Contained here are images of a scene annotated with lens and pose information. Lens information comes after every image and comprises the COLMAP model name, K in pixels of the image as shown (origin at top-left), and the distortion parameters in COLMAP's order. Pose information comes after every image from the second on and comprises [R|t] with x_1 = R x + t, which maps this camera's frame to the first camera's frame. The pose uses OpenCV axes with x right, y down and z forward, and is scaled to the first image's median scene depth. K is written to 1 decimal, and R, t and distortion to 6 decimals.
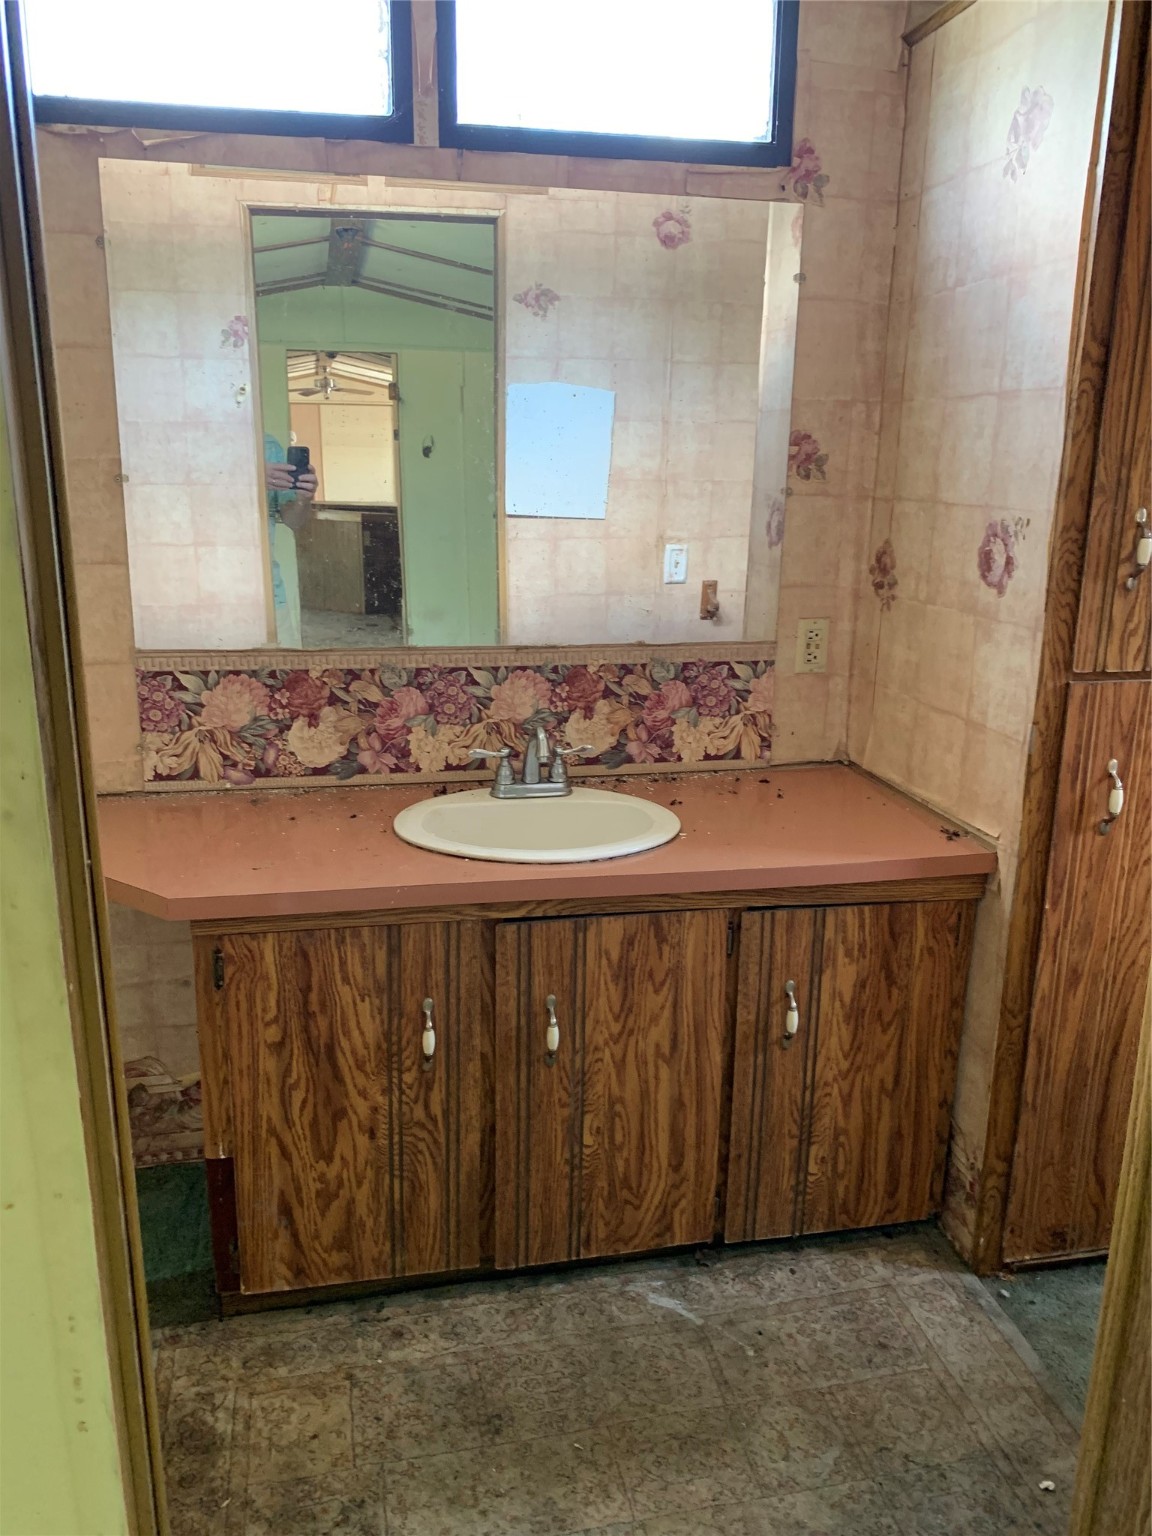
lens RADIAL K [[1182.7, 0, 580.2], [0, 1182.7, 733.7], [0, 0, 1]] dist [0.043348, -0.037708]
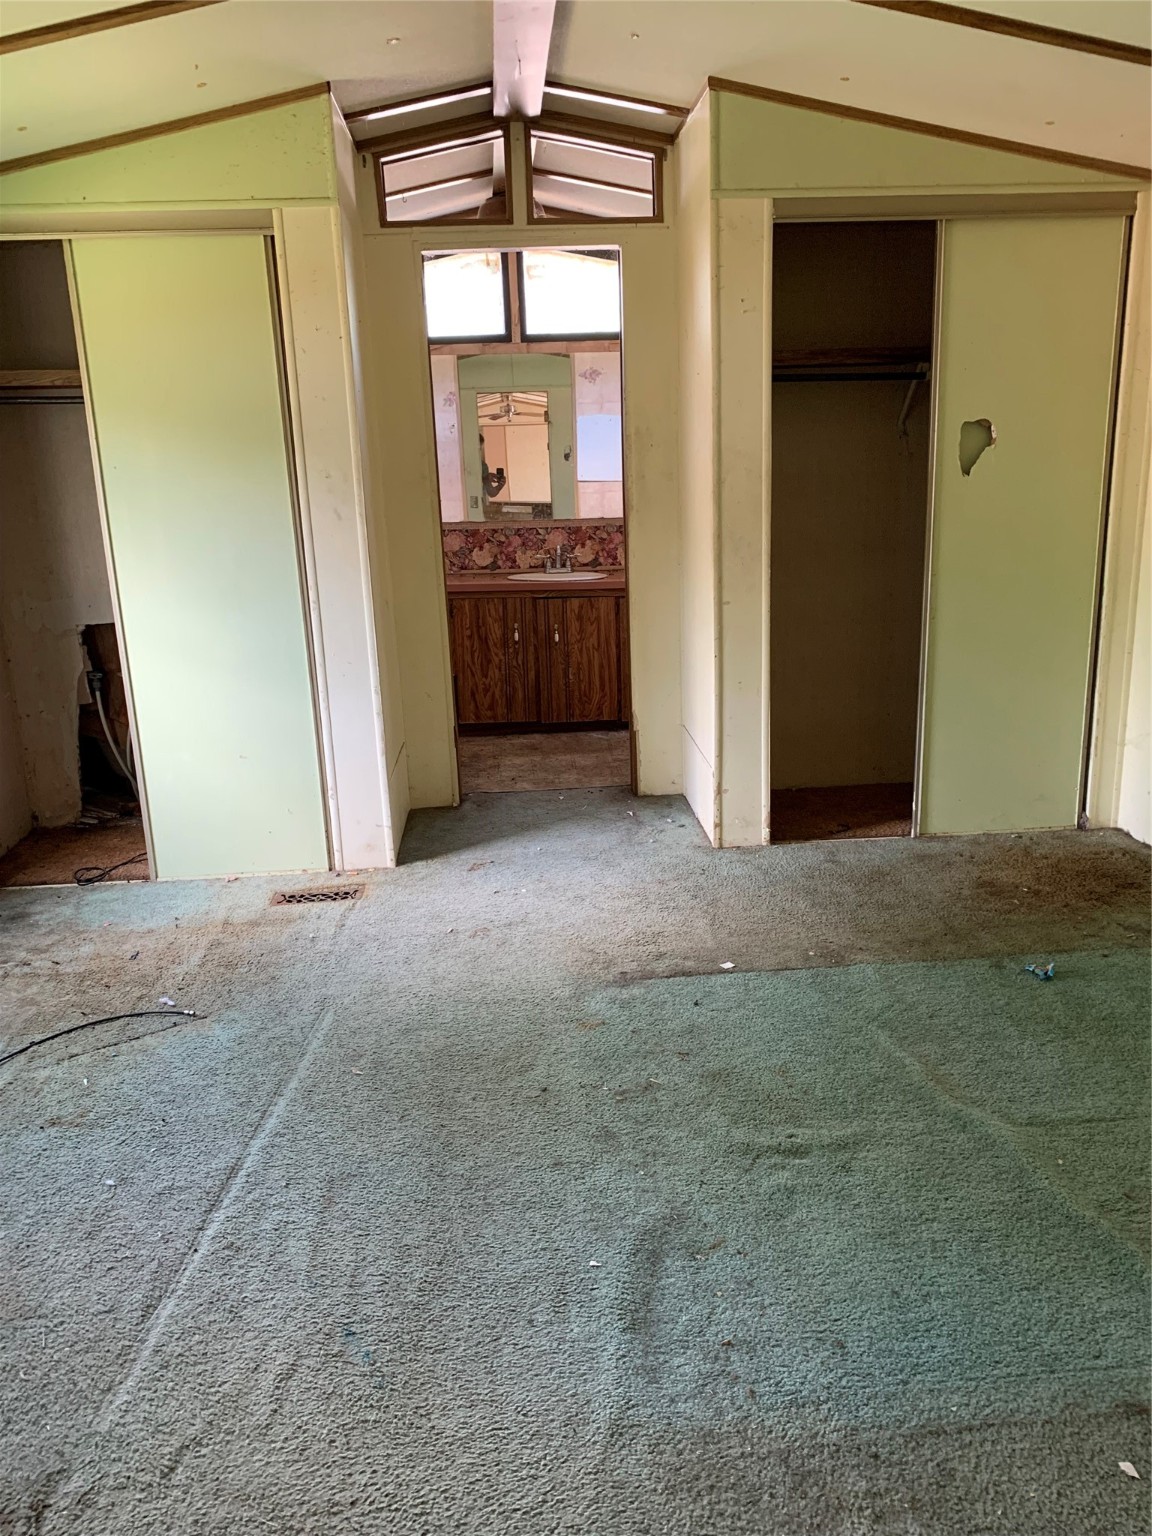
lens RADIAL K [[1182.7, 0, 578.5], [0, 1182.7, 768.2], [0, 0, 1]] dist [0.043348, -0.037708]
pose [[0.986533, -0.005202, -0.163477, 0.502973], [0.008417, 0.999784, 0.018978, 0.505858], [0.163343, -0.020099, 0.986365, -1.911106]]
